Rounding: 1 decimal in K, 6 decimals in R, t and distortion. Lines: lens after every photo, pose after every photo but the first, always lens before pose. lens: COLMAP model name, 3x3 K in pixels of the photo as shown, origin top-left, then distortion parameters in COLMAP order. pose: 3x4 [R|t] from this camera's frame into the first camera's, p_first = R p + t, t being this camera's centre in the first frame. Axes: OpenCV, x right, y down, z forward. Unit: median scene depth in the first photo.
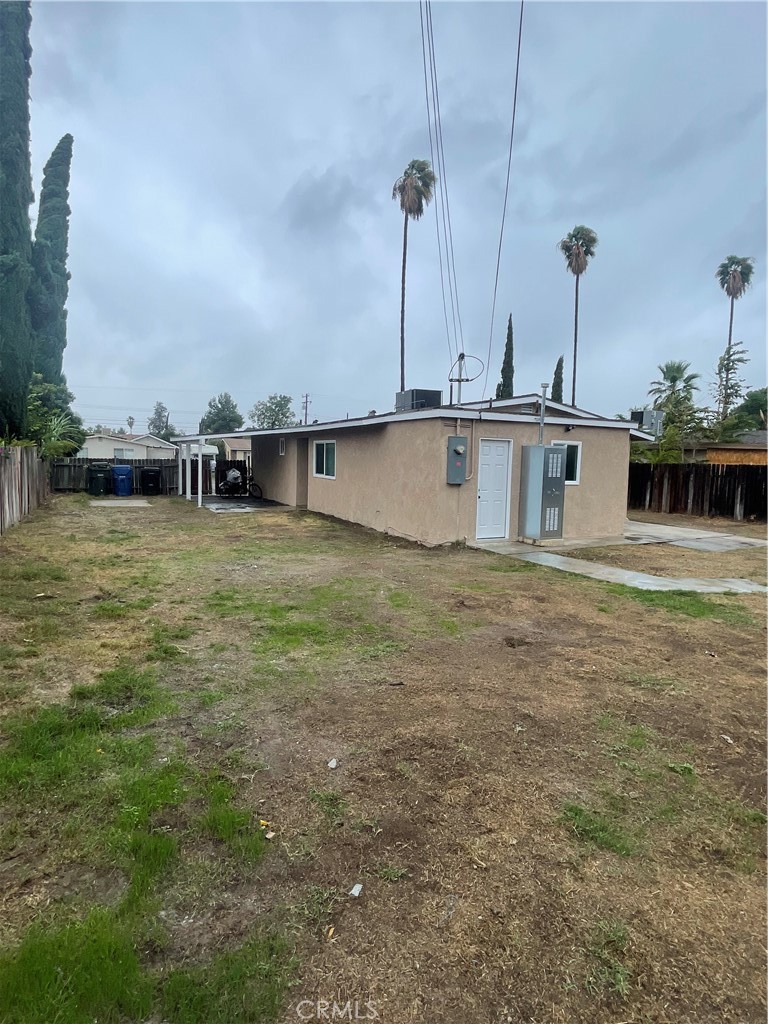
lens RADIAL K [[536.9, 0, 399.5], [0, 536.9, 508.3], [0, 0, 1]] dist [0.003539, 0.000001]
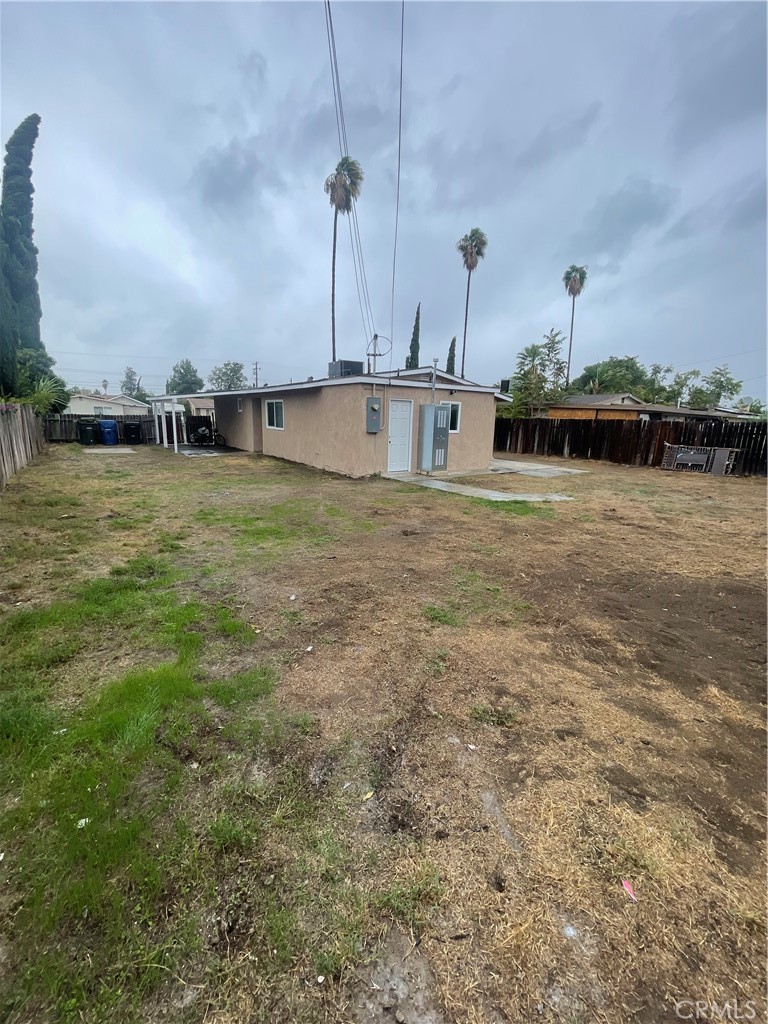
lens RADIAL K [[410.6, 0, 380.9], [0, 410.6, 507.3], [0, 0, 1]] dist [-0.005023, 0.001027]
pose [[0.993706, -0.020945, 0.110041, 0.005444], [0.006860, 0.991898, 0.126850, 0.017938], [-0.111807, -0.125297, 0.985799, -0.105421]]
